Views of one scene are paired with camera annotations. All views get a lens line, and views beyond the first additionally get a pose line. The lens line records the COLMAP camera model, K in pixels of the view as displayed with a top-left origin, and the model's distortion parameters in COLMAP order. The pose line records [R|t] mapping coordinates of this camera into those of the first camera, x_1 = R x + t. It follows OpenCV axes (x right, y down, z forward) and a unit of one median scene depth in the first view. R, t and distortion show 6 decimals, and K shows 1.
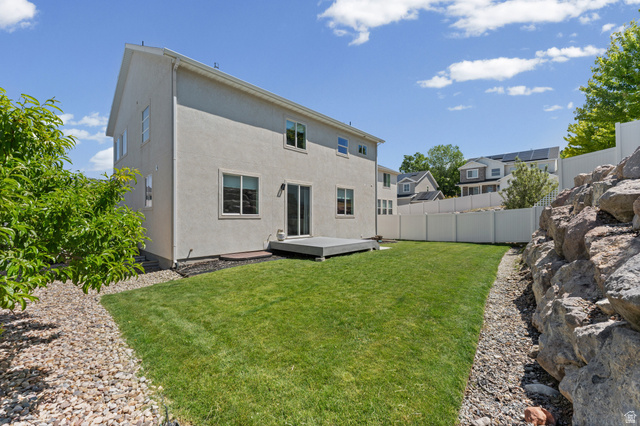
lens RADIAL K [[250.7, 0, 320.0], [0, 250.7, 213.0], [0, 0, 1]] dist [0.000200, 0.000136]
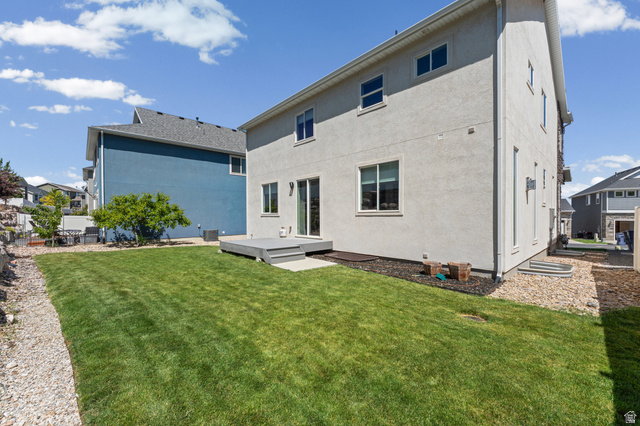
lens RADIAL K [[250.7, 0, 320.0], [0, 250.7, 213.0], [0, 0, 1]] dist [0.000200, 0.000136]
pose [[-0.078813, 0.004837, -0.996878, 0.792365], [0.015840, 0.999868, 0.003599, 0.007641], [0.996764, -0.015507, -0.078879, 1.081093]]
